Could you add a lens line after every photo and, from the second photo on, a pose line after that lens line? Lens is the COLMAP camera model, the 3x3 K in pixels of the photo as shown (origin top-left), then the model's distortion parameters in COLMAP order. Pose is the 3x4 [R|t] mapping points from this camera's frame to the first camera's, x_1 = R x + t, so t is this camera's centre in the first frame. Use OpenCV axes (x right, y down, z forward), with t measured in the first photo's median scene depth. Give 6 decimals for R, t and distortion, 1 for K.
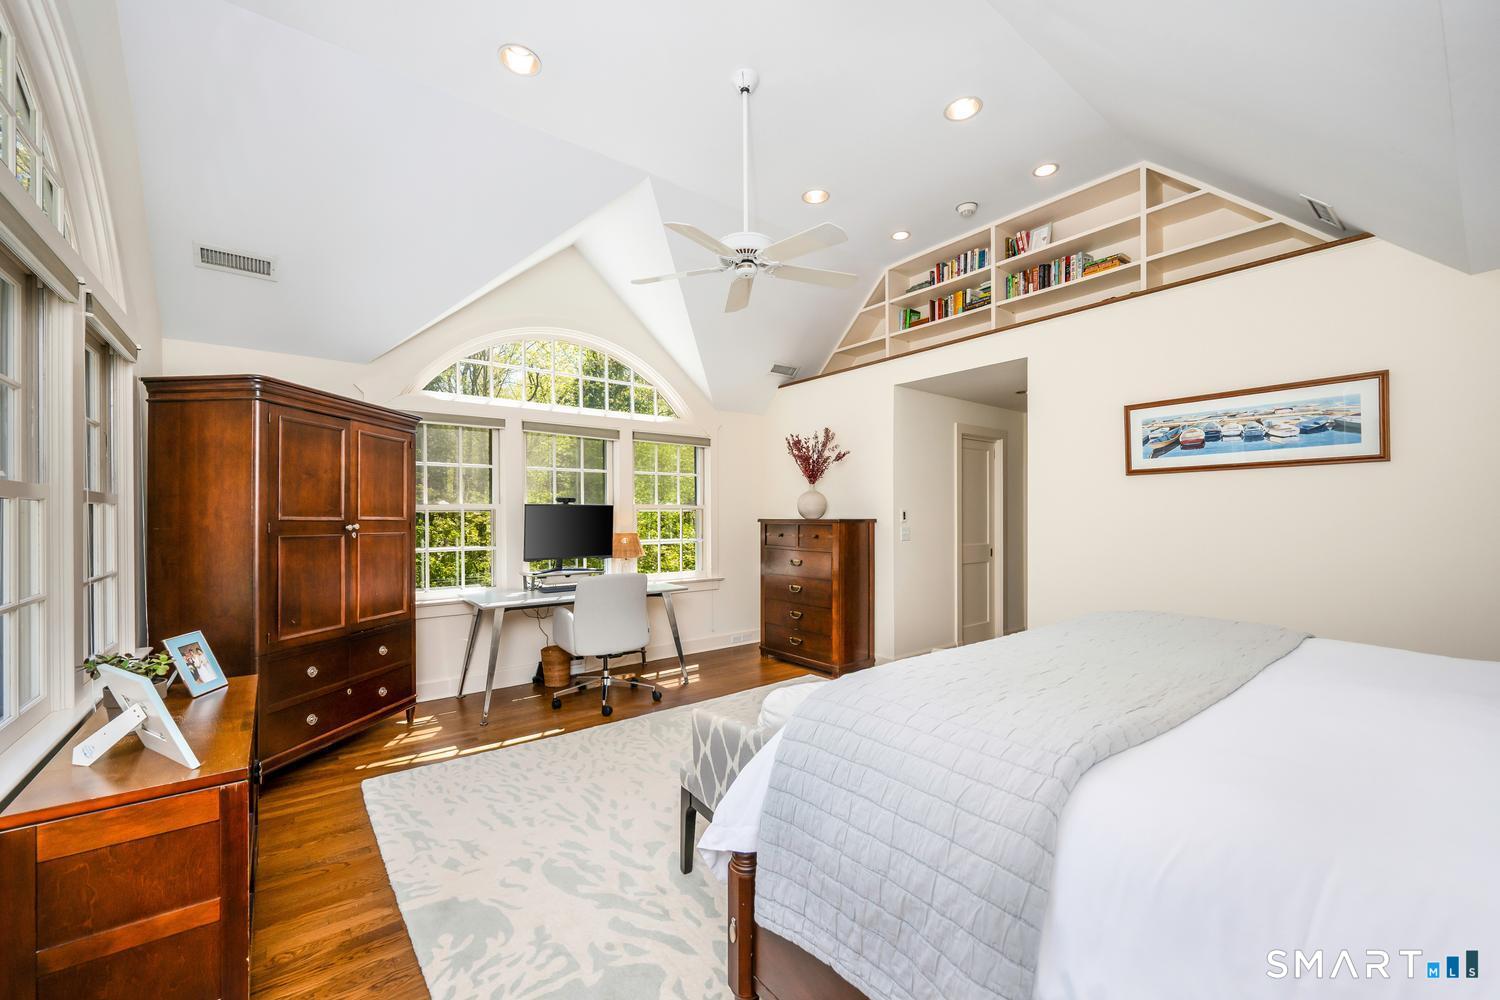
lens RADIAL K [[581.7, 0, 747.6], [0, 581.7, 510.6], [0, 0, 1]] dist [0.004308, 0.000409]
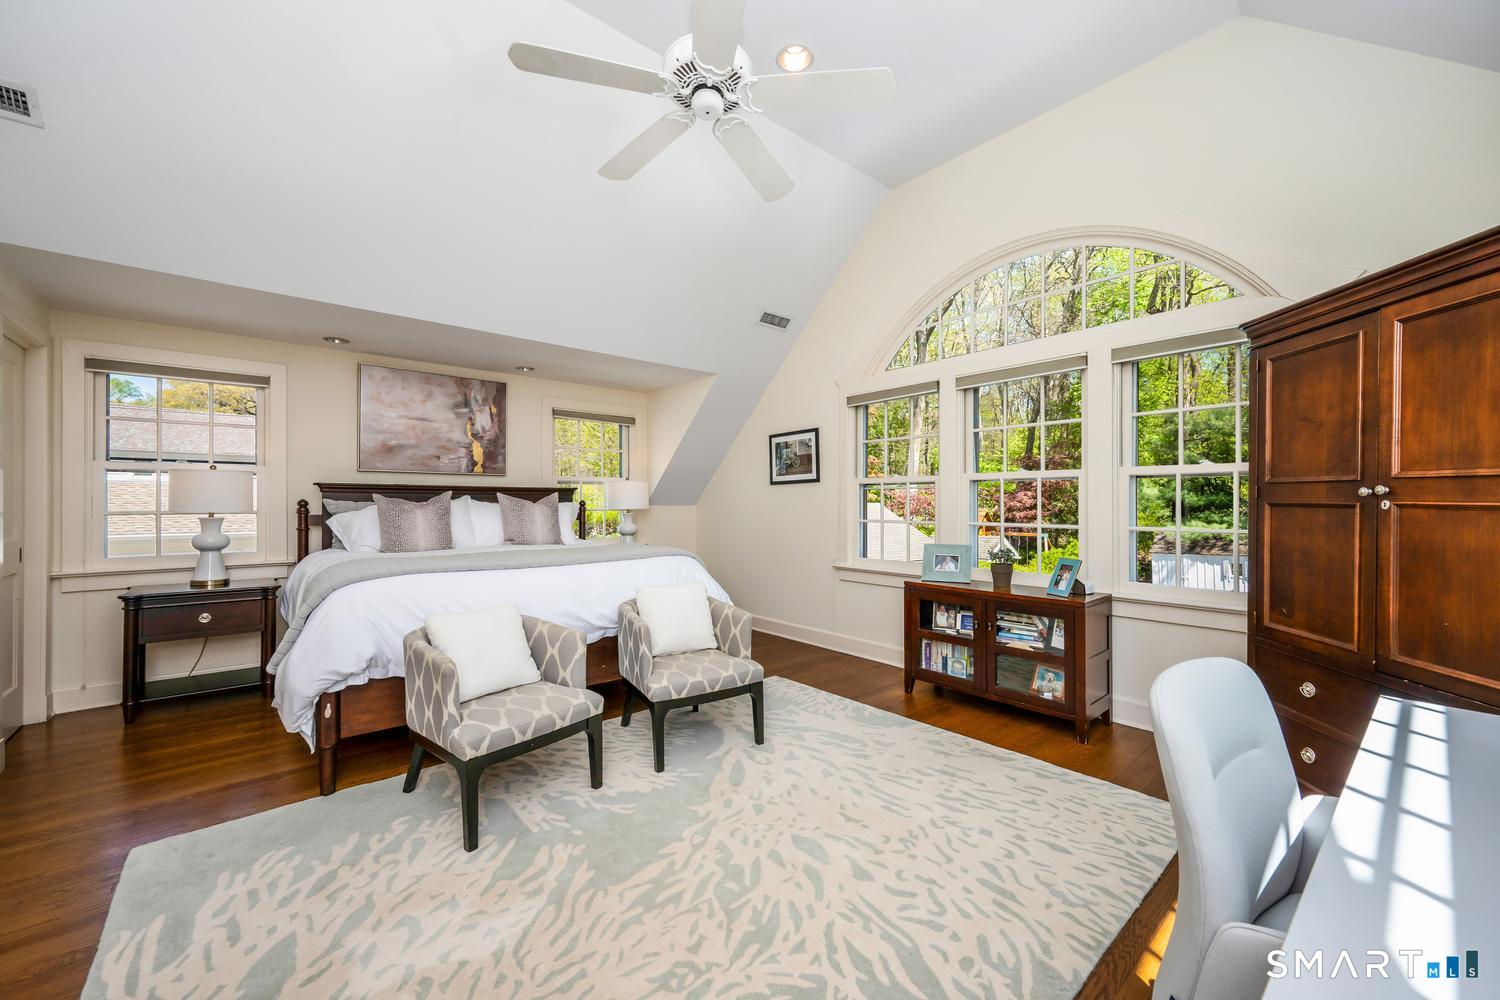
lens RADIAL K [[581.7, 0, 751.2], [0, 581.7, 502.0], [0, 0, 1]] dist [0.004308, 0.000409]
pose [[-0.999180, -0.004826, -0.040198, -0.023035], [-0.004621, 0.999976, -0.005185, 0.050389], [0.040222, -0.004995, -0.999178, 1.712311]]
